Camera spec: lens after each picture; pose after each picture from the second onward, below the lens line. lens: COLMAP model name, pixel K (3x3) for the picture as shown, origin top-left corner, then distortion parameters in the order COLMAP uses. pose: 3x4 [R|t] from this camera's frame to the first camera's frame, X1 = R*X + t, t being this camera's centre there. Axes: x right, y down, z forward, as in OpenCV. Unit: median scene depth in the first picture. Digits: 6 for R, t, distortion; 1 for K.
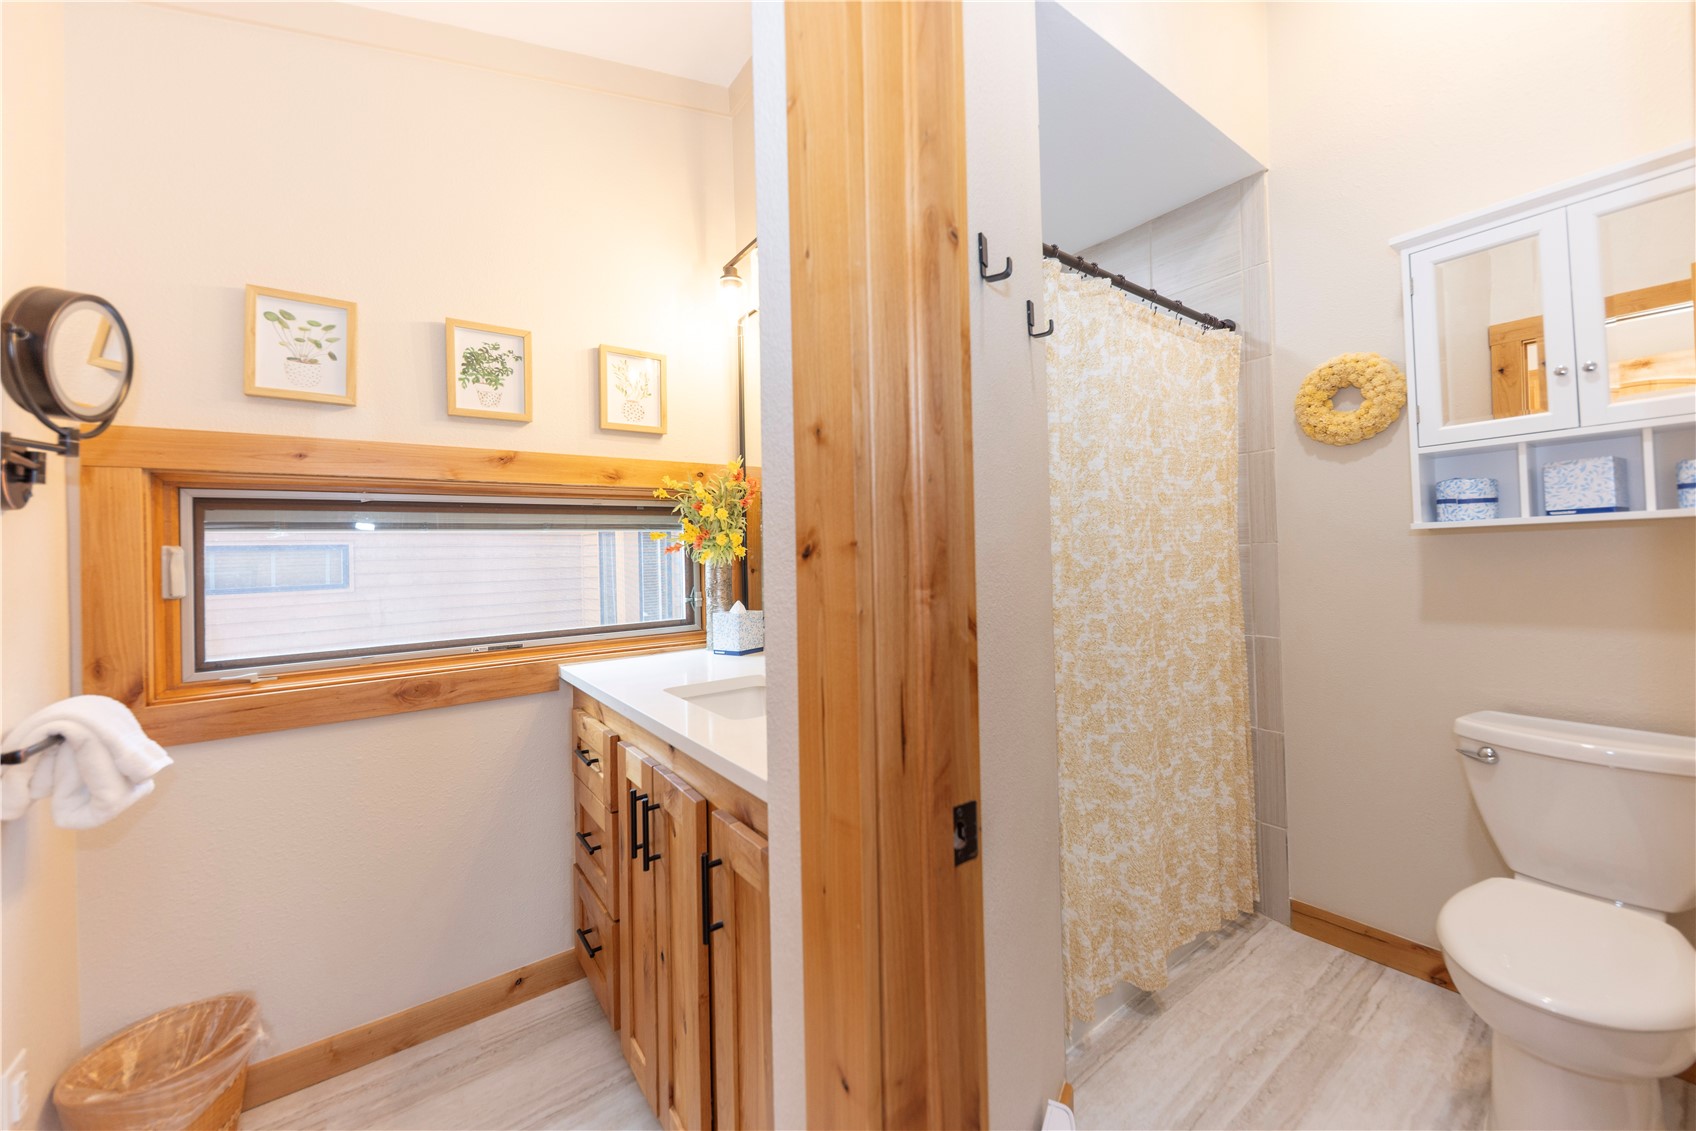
lens RADIAL K [[646.0, 0, 848.0], [0, 646.0, 565.5], [0, 0, 1]] dist [0.011398, -0.006860]
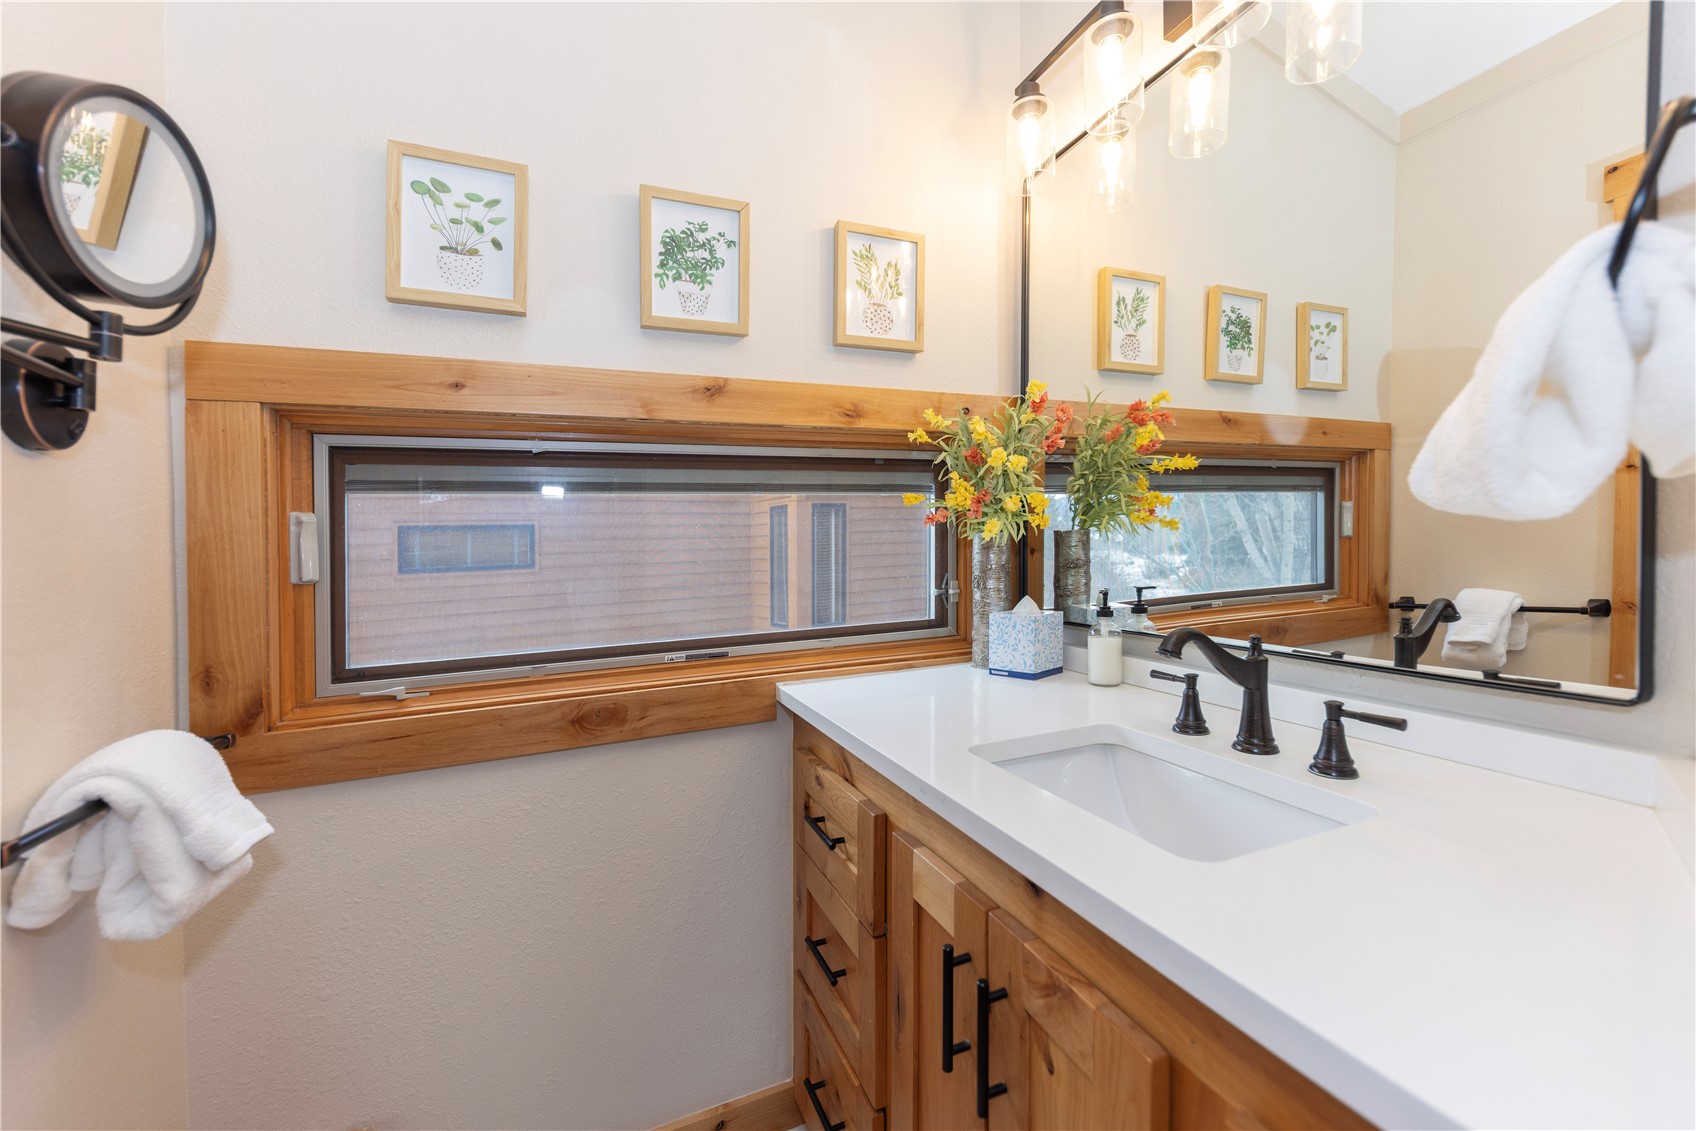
lens RADIAL K [[676.8, 0, 848.8], [0, 676.8, 538.3], [0, 0, 1]] dist [0.008514, -0.000038]
pose [[0.974024, 0.000406, -0.226443, -0.244947], [-0.003571, 0.999902, -0.013571, 0.006881], [0.226416, 0.014027, 0.973930, 0.358587]]
